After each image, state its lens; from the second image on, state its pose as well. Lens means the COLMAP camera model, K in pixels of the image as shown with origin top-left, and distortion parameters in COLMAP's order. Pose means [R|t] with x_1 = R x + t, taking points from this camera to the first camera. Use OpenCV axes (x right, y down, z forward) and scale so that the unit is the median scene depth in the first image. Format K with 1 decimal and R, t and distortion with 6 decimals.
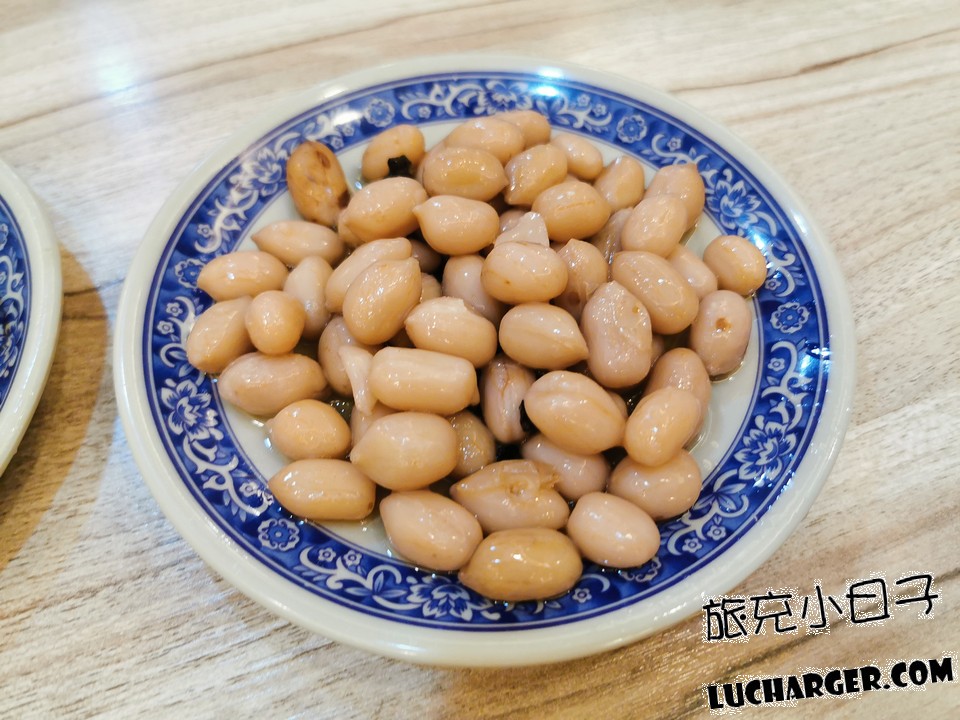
lens RADIAL K [[750.9, 0, 480.0], [0, 750.9, 360.0], [0, 0, 1]] dist [0.007481, 0.005605]
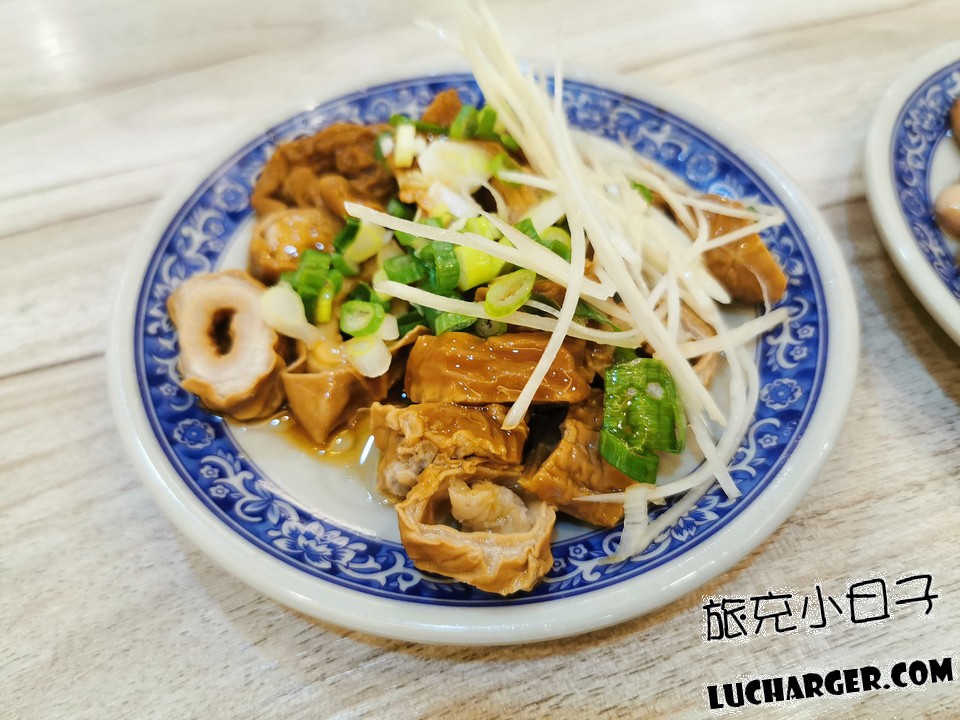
lens RADIAL K [[750.9, 0, 480.0], [0, 750.9, 360.0], [0, 0, 1]] dist [0.007481, 0.005605]
pose [[-0.932562, -0.283099, 0.224017, -0.239413], [0.321033, -0.366488, 0.873283, -0.959081], [-0.165126, 0.886308, 0.432657, 0.641821]]
